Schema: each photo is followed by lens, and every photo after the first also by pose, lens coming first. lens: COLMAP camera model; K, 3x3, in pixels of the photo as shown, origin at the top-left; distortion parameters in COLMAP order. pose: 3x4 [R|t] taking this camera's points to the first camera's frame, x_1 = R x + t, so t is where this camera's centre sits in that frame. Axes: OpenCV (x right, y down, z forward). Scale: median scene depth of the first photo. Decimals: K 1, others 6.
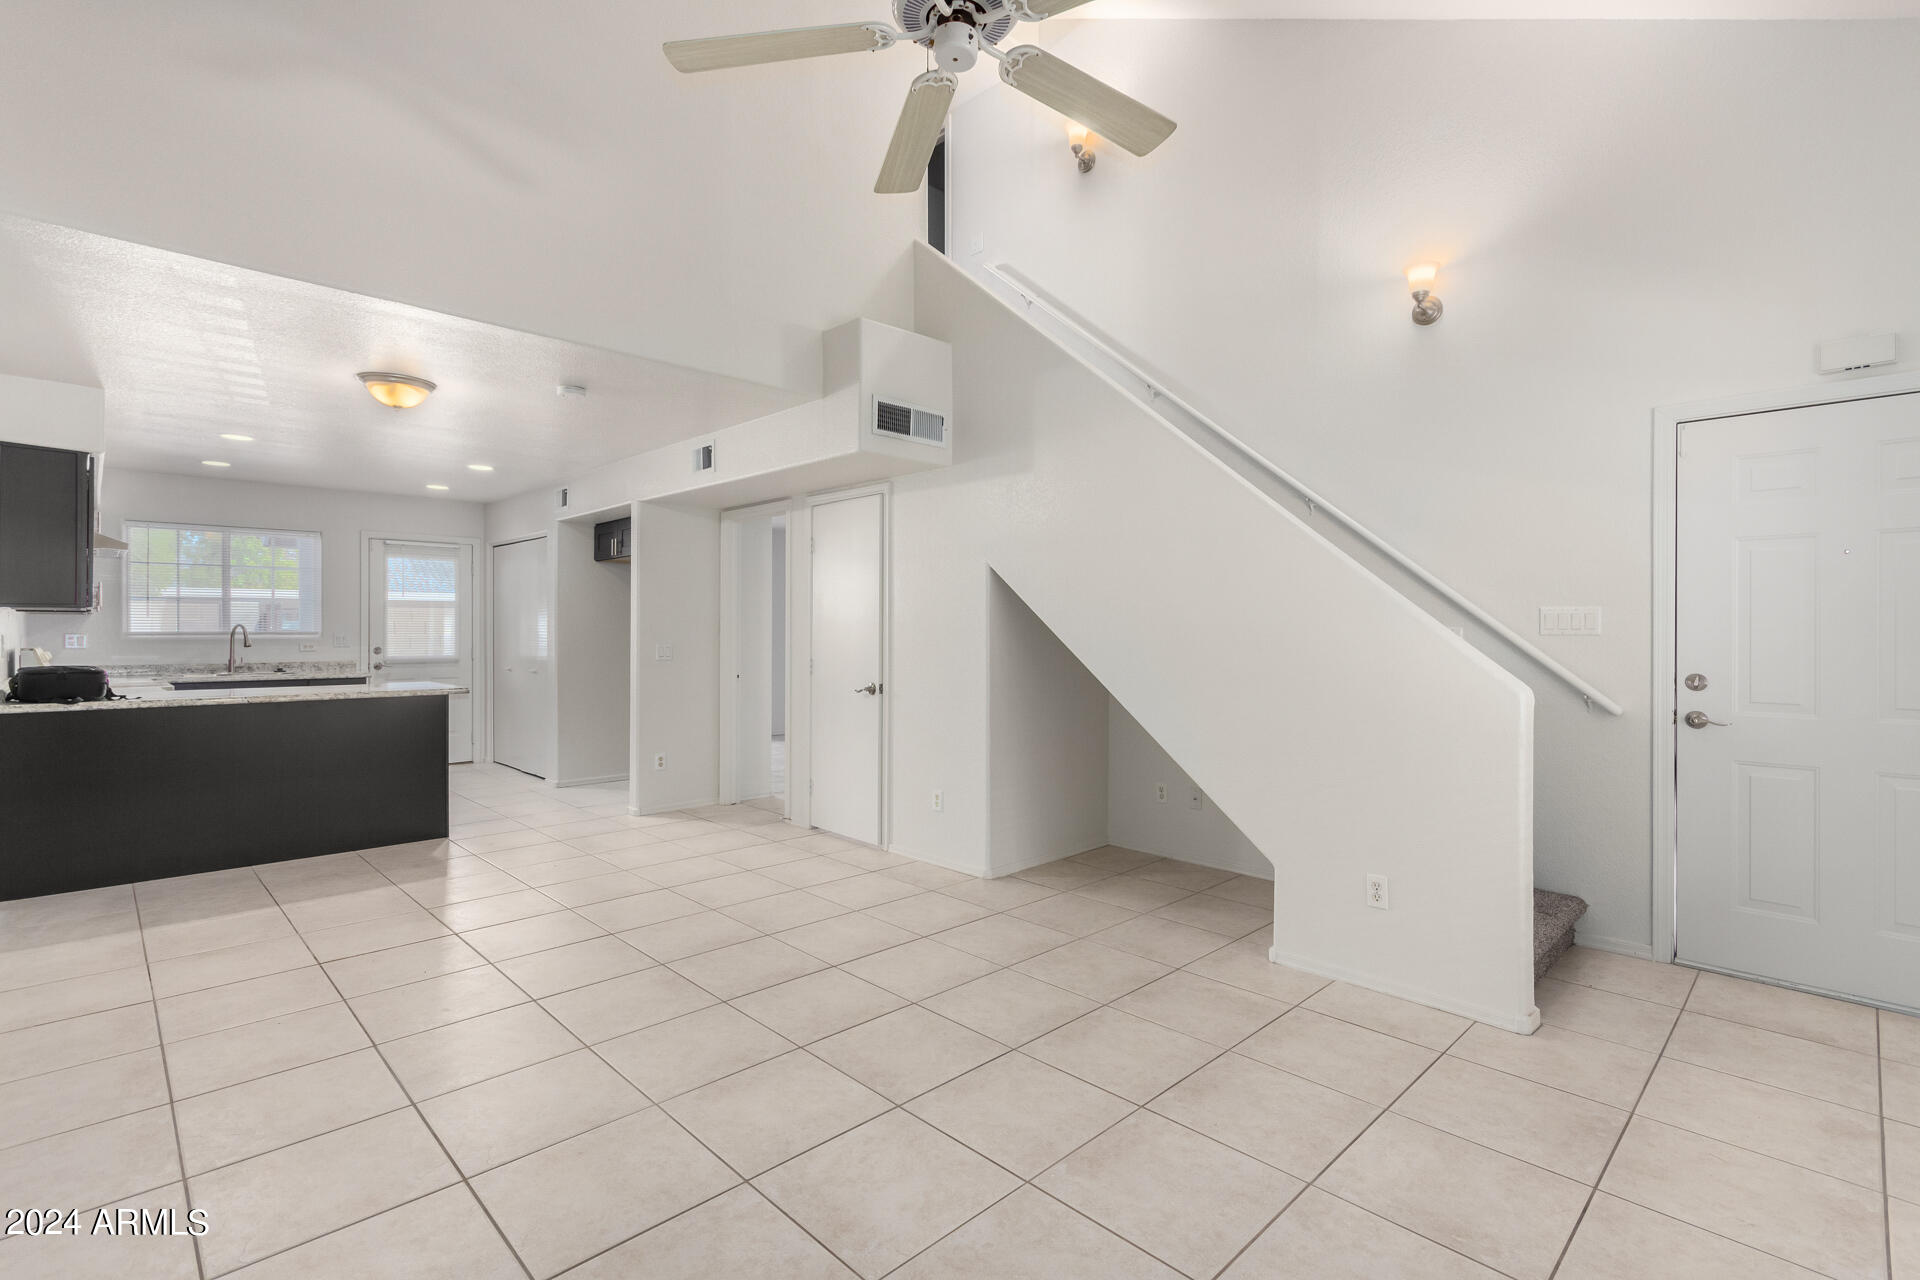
lens RADIAL K [[890.1, 0, 971.8], [0, 890.1, 626.9], [0, 0, 1]] dist [0.004180, 0.001237]
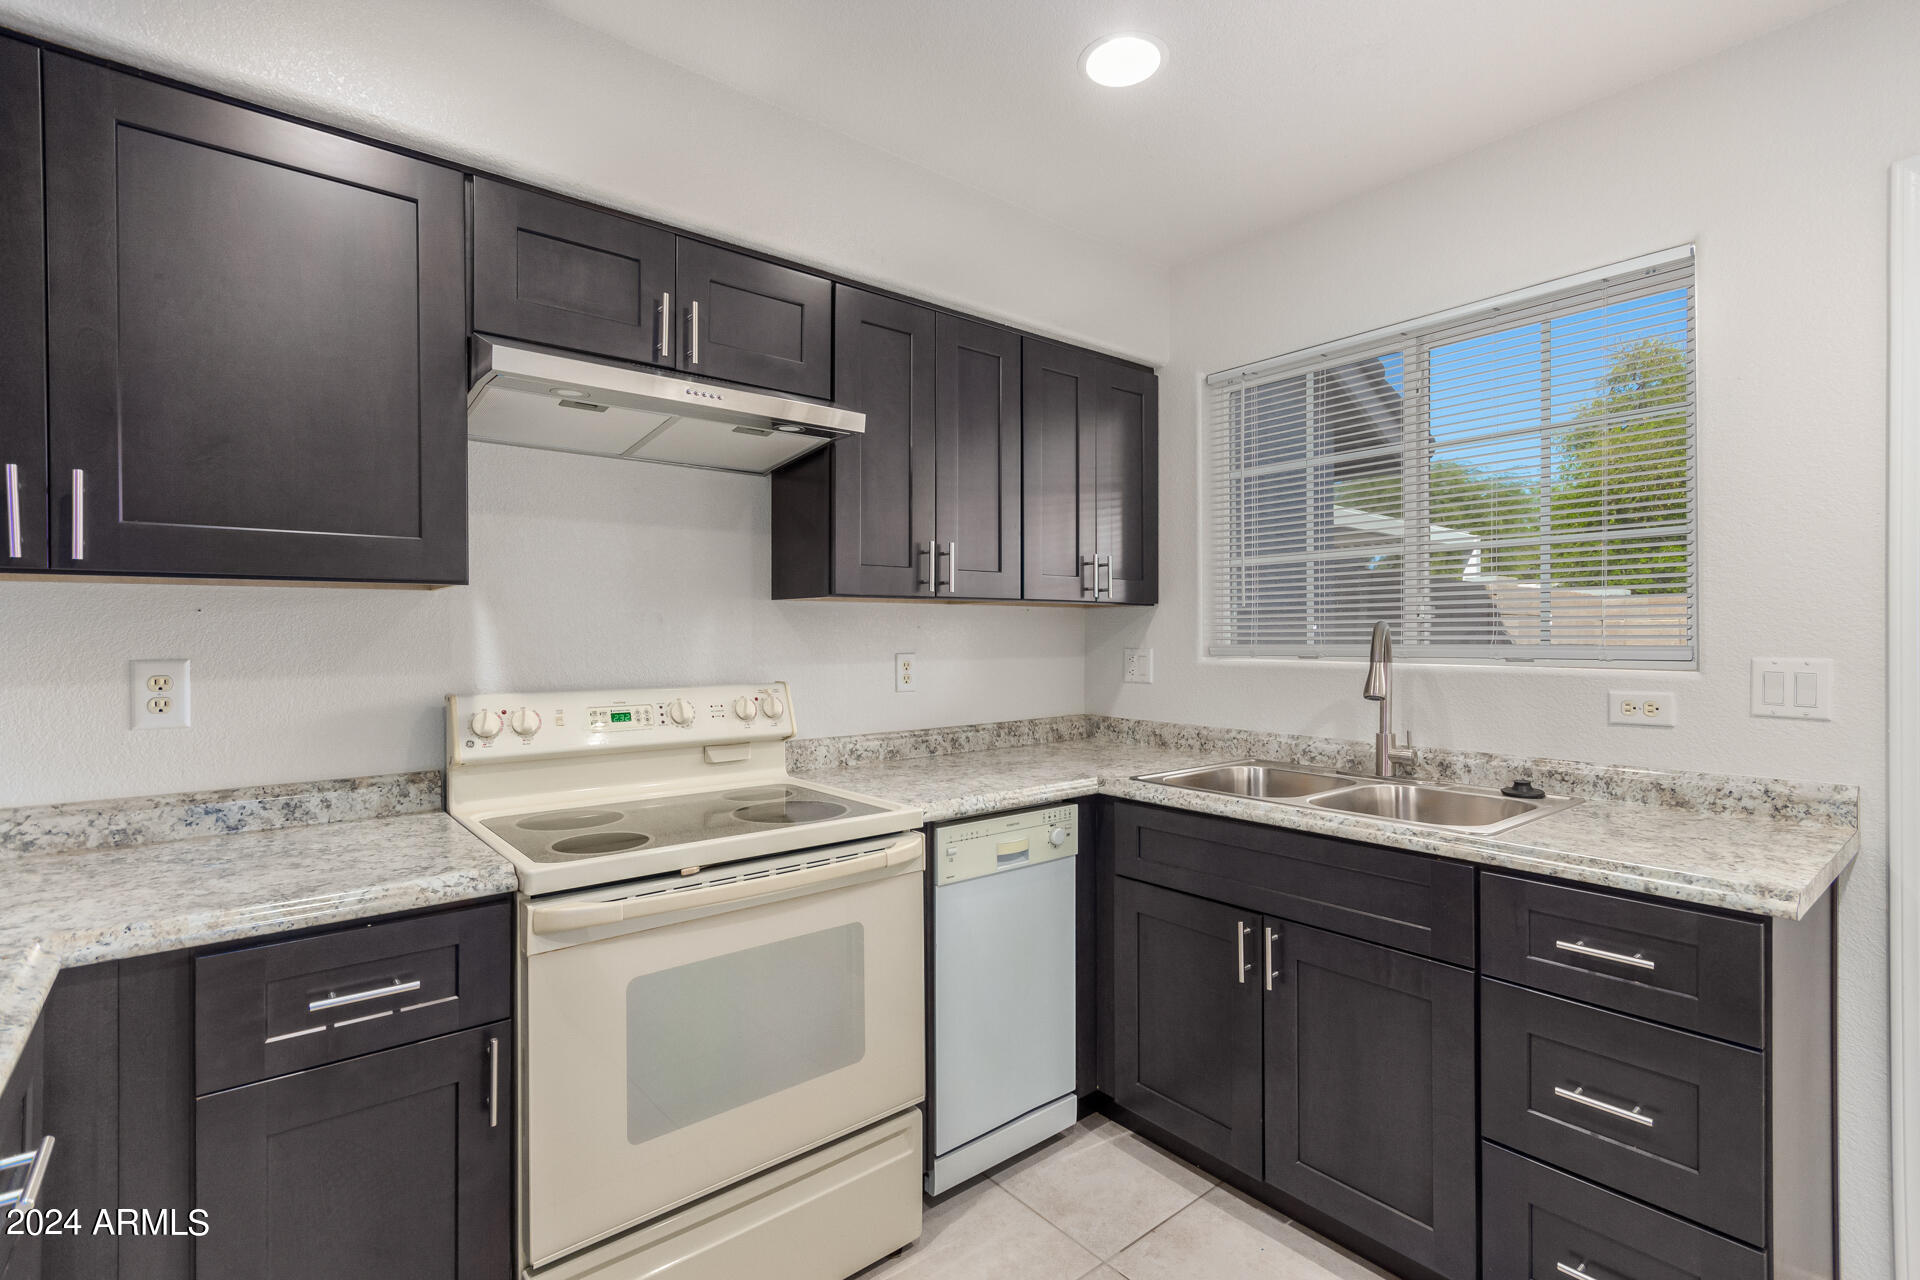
lens RADIAL K [[890.1, 0, 959.6], [0, 890.1, 639.7], [0, 0, 1]] dist [0.004180, 0.001237]
pose [[-0.098205, 0.001474, -0.995165, -0.643099], [0.007329, 0.999973, 0.000758, 0.001472], [0.995139, -0.007219, -0.098213, 1.130183]]
